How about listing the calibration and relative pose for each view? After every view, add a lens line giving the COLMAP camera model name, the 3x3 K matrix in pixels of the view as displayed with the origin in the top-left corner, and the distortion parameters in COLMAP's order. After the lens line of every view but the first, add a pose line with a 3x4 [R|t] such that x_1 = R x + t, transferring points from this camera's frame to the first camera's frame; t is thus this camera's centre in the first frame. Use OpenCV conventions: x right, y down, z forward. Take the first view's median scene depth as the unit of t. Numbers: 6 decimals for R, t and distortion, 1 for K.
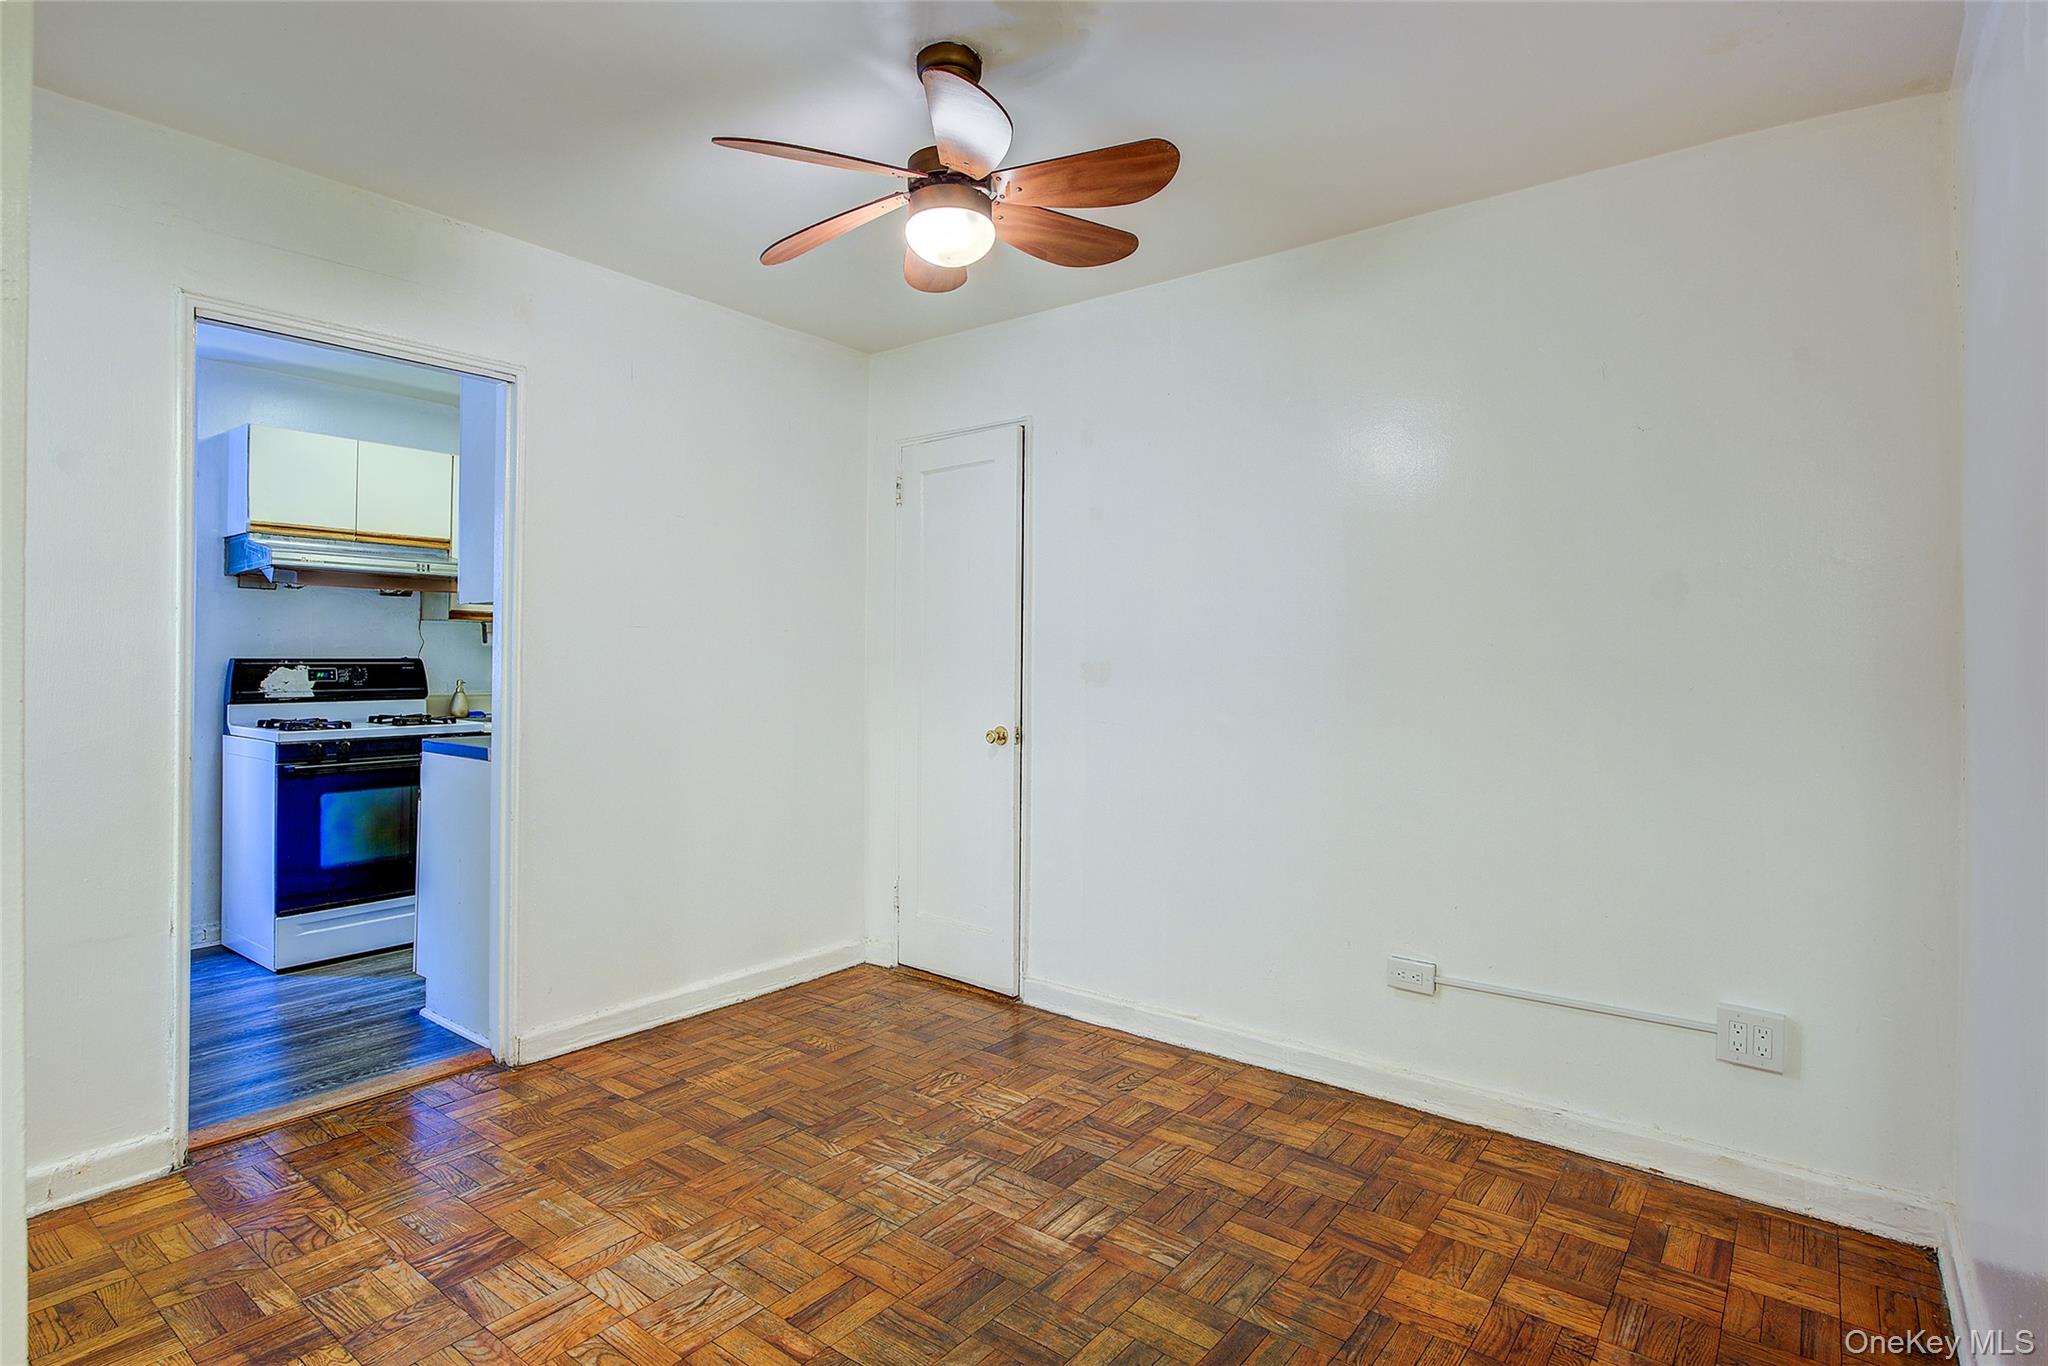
lens RADIAL K [[1042.0, 0, 1030.0], [0, 1042.0, 653.0], [0, 0, 1]] dist [-0.001809, -0.001605]
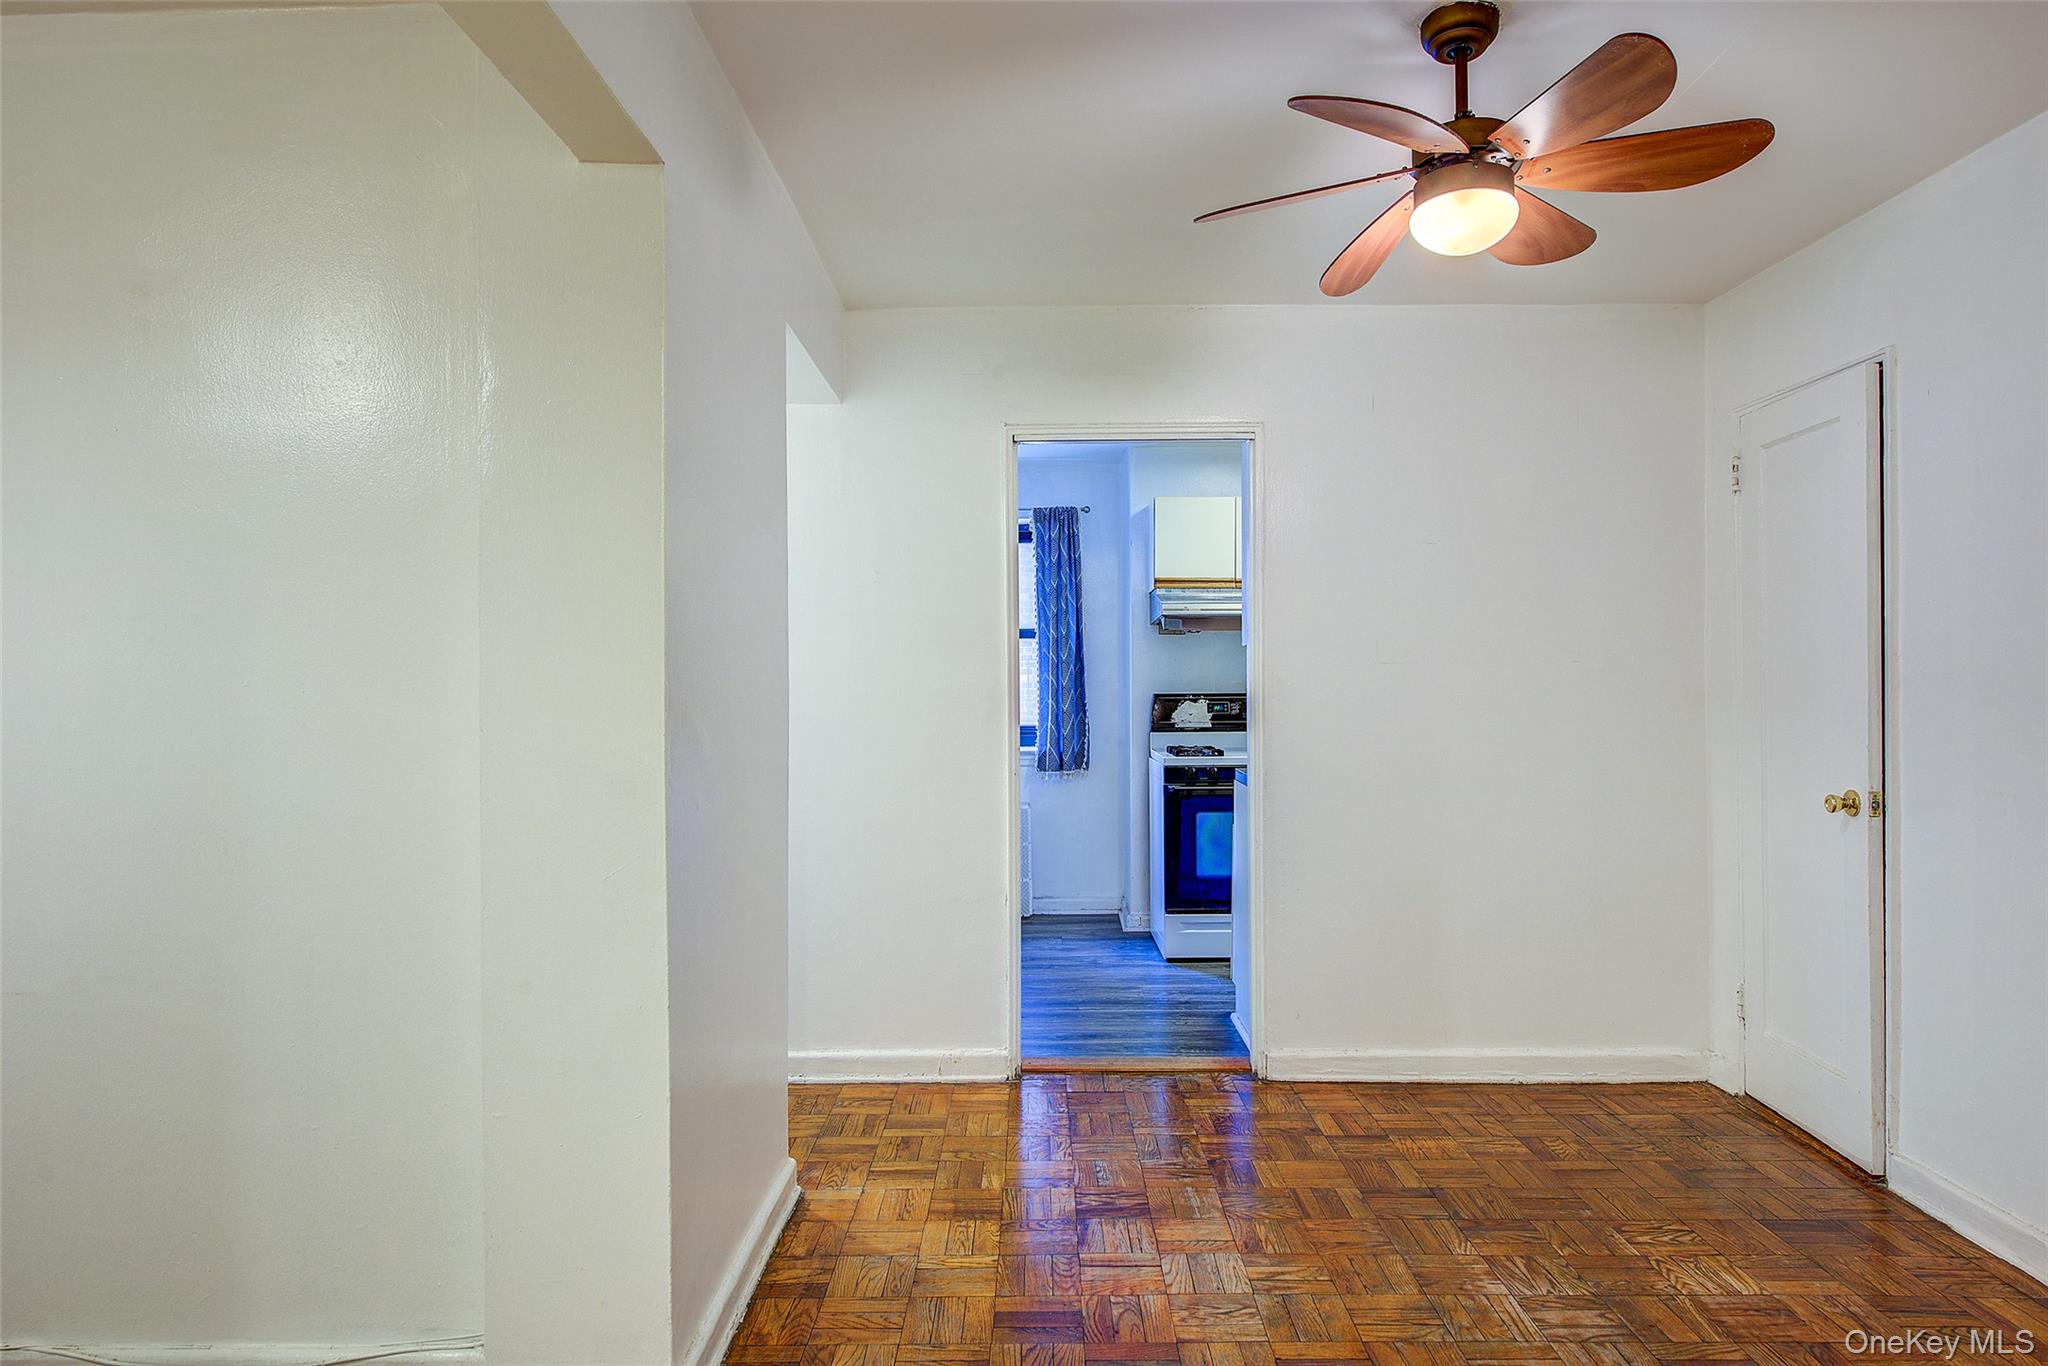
lens RADIAL K [[1200.9, 0, 1024.0], [0, 1200.9, 683.0], [0, 0, 1]] dist [-0.000573, -0.001045]
pose [[0.603853, -0.008242, -0.797053, 0.341523], [0.012835, 0.999917, -0.000615, -0.011669], [0.796993, -0.009859, 0.603909, 0.065384]]
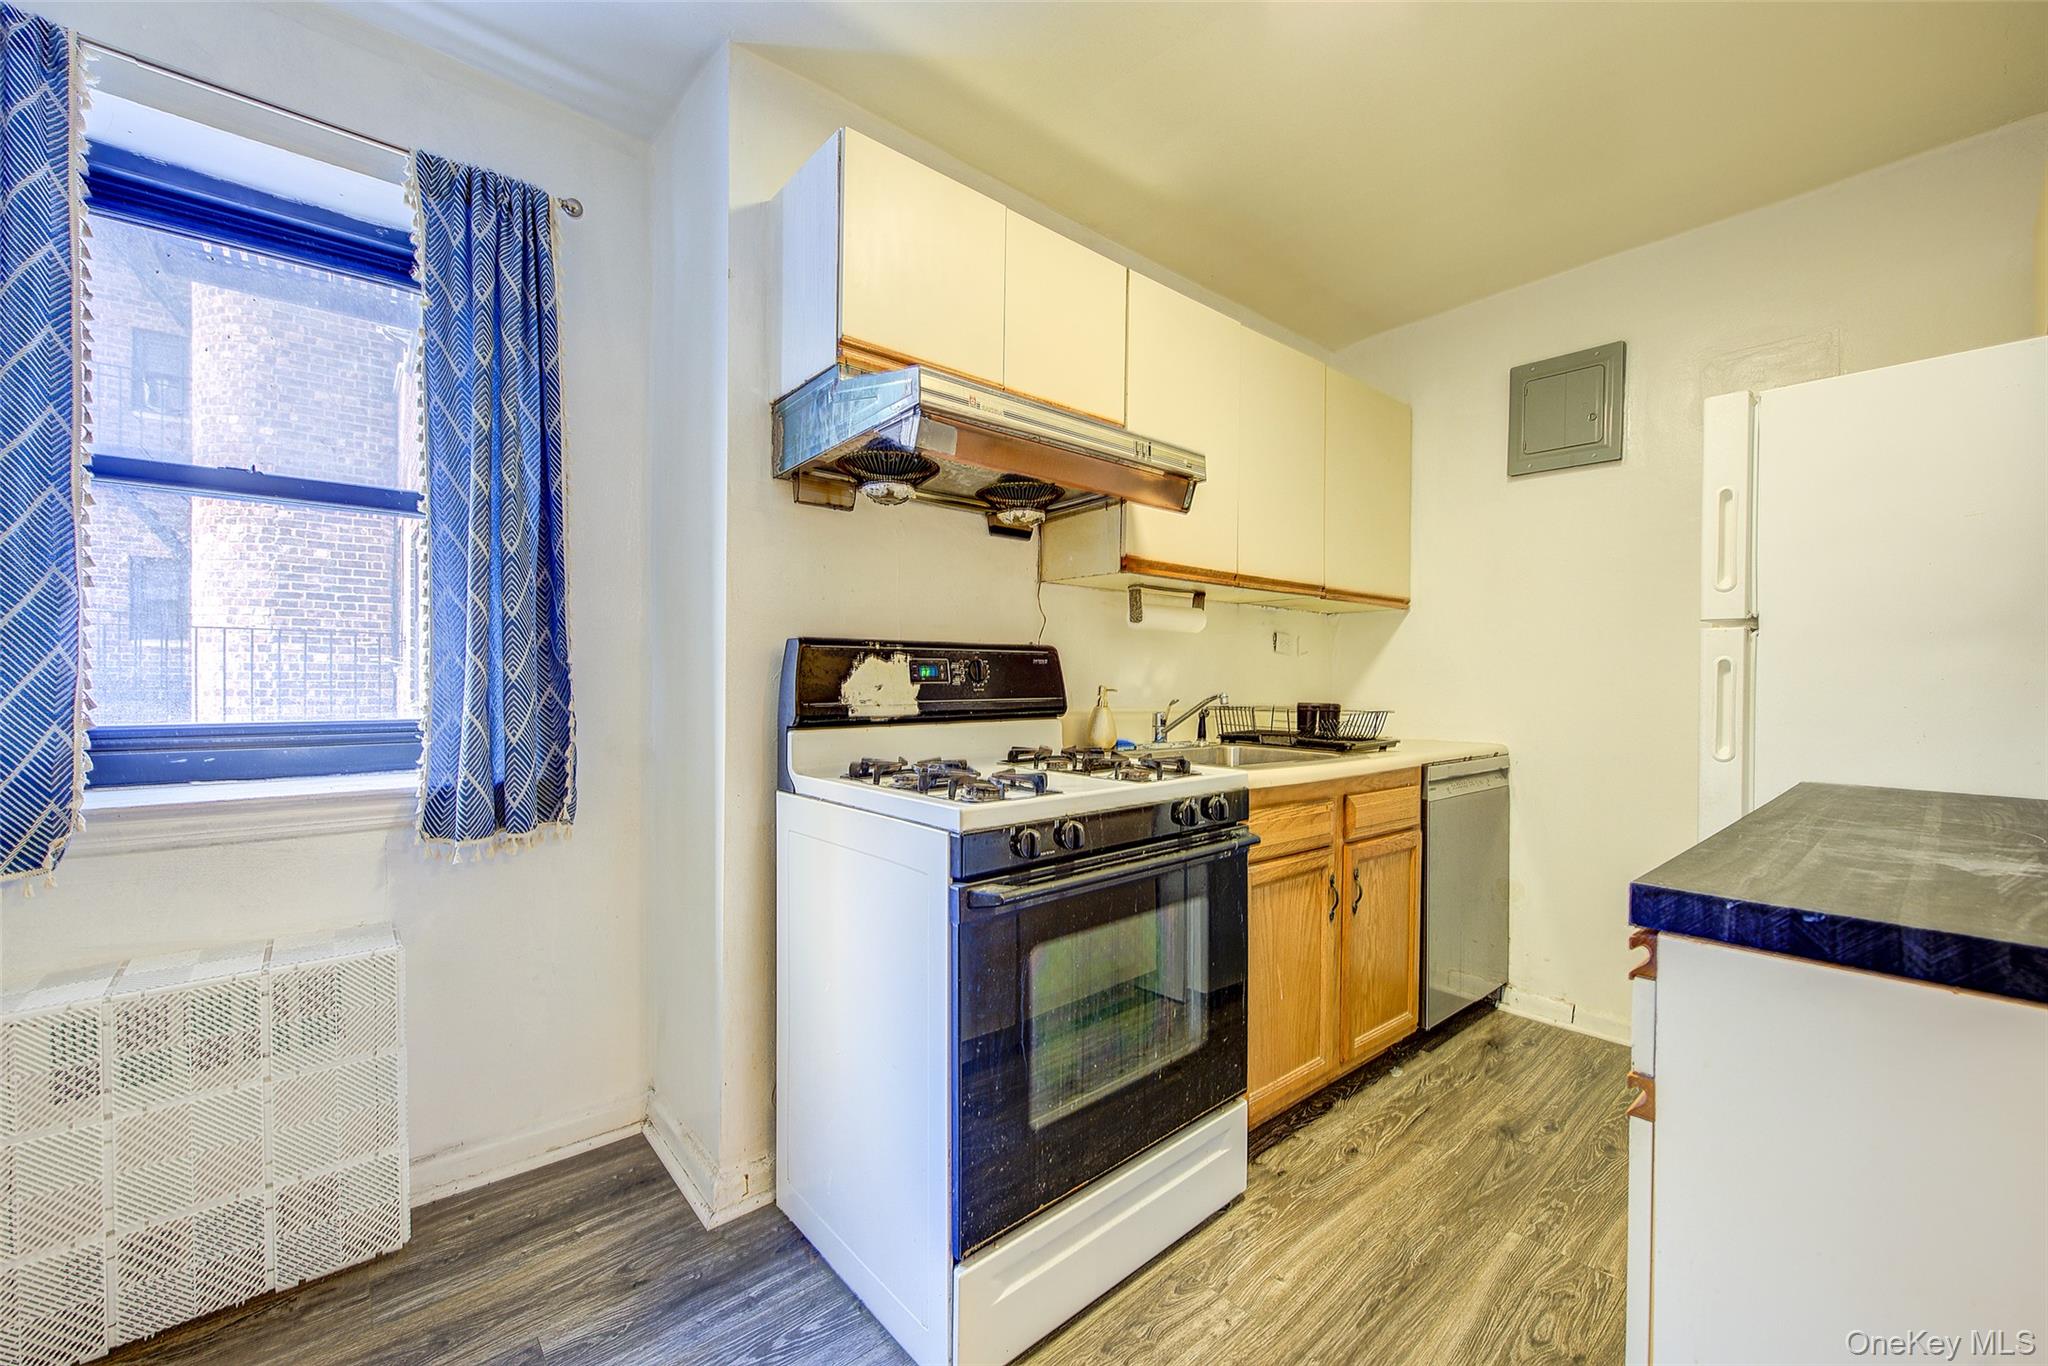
lens RADIAL K [[807.1, 0, 996.4], [0, 807.1, 682.4], [0, 0, 1]] dist [-0.000534, -0.000039]
pose [[0.978638, -0.004141, -0.205549, -0.826746], [0.006440, 0.999924, 0.010518, 0.032172], [0.205489, -0.011617, 0.978590, 0.895769]]
